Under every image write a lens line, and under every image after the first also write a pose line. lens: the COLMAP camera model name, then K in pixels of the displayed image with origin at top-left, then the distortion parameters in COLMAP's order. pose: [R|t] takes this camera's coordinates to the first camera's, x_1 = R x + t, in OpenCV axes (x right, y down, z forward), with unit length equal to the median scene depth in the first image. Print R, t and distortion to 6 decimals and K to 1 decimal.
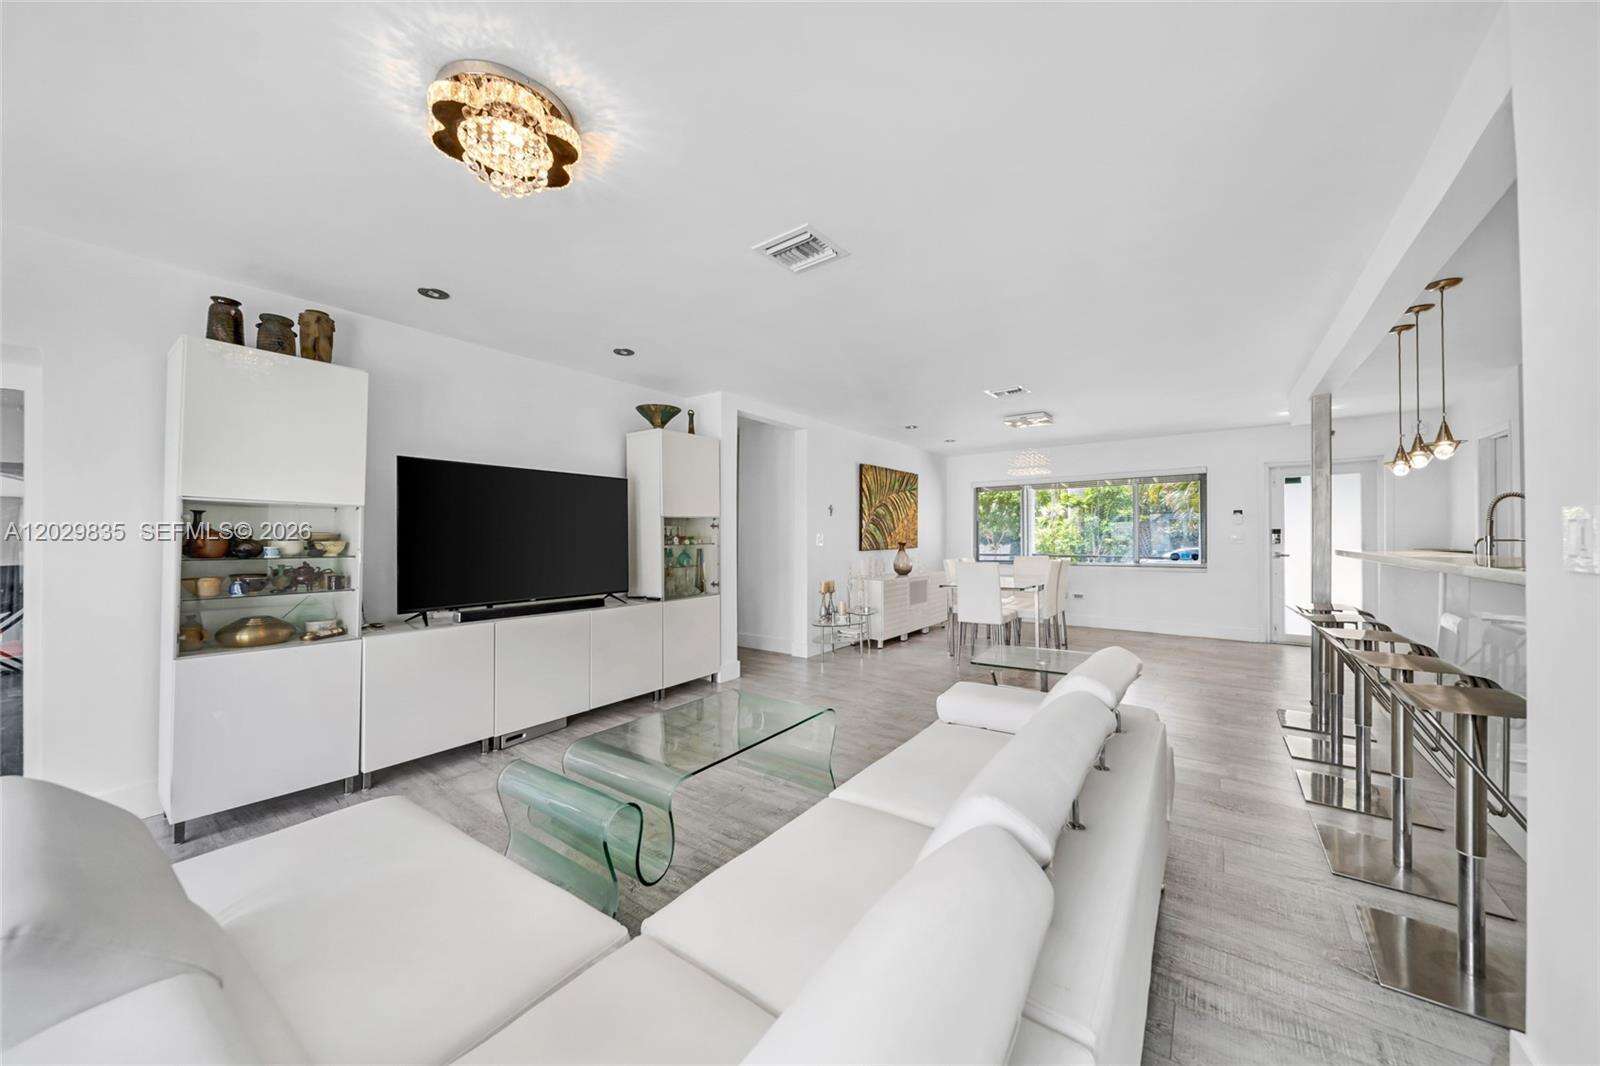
lens RADIAL K [[552.9, 0, 771.5], [0, 552.9, 527.6], [0, 0, 1]] dist [0.000351, 0.000156]
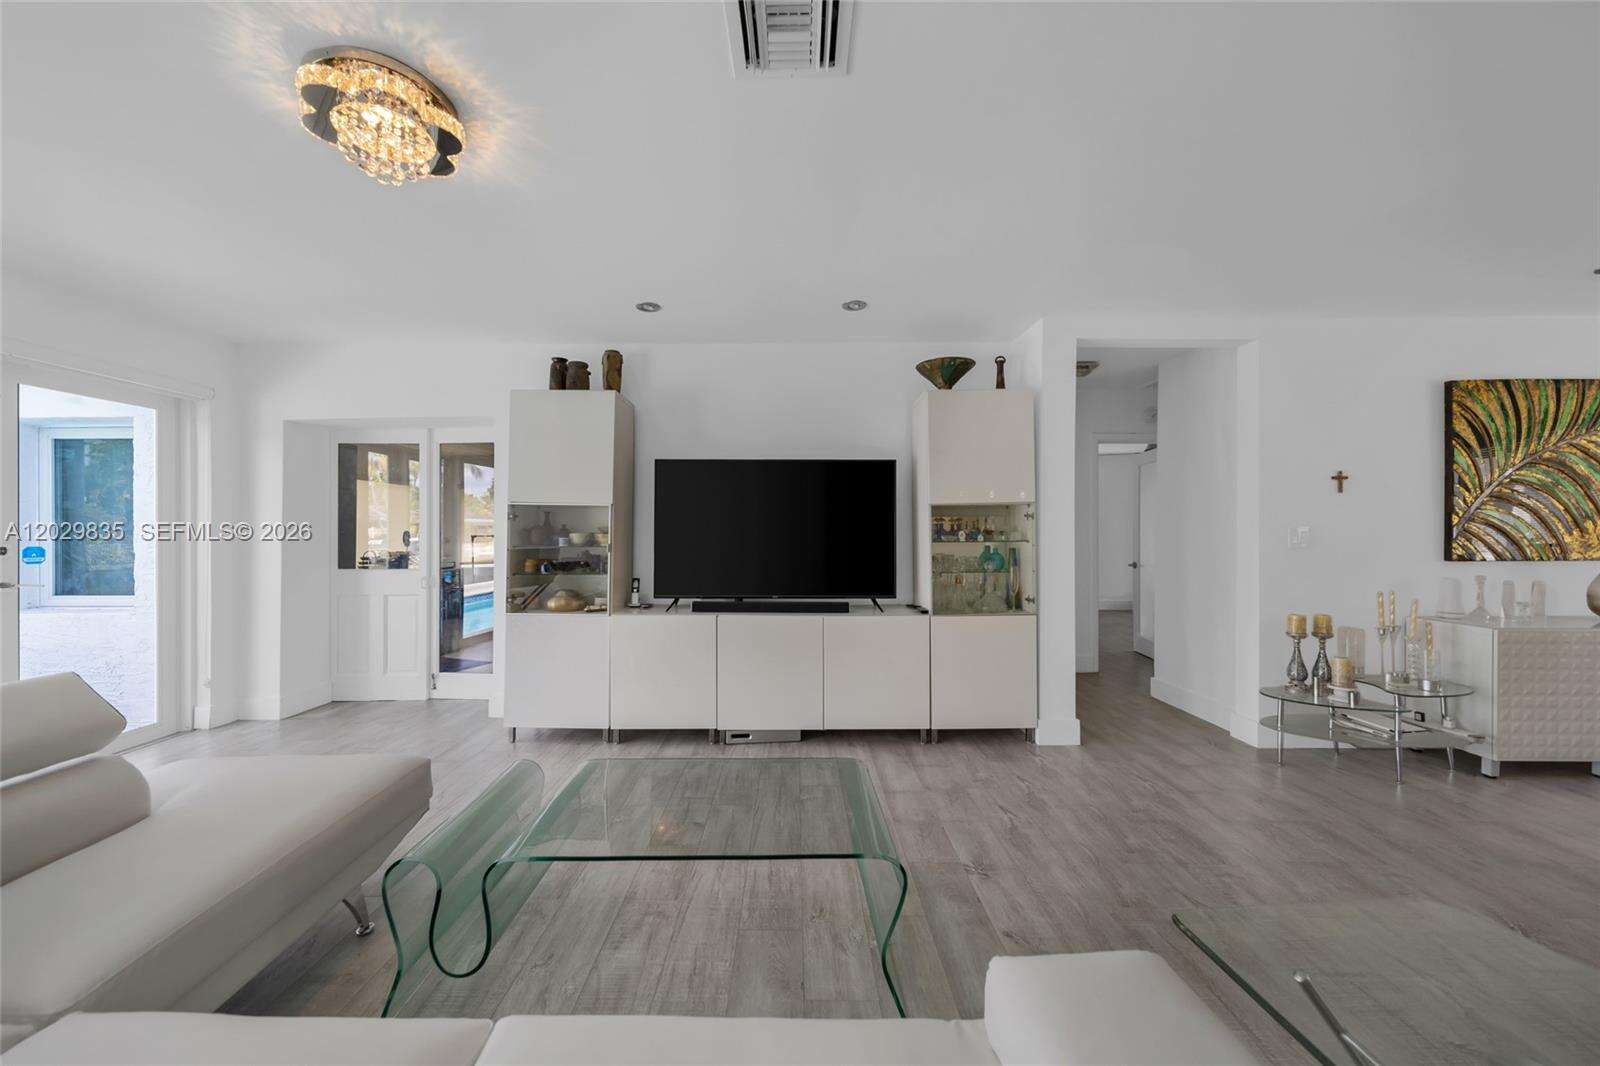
lens RADIAL K [[552.9, 0, 771.5], [0, 552.9, 527.6], [0, 0, 1]] dist [0.000351, 0.000156]
pose [[0.615227, -0.003675, -0.788341, 0.248334], [0.010900, 0.999933, 0.003845, 0.005809], [0.788274, -0.010958, 0.615226, 0.324070]]
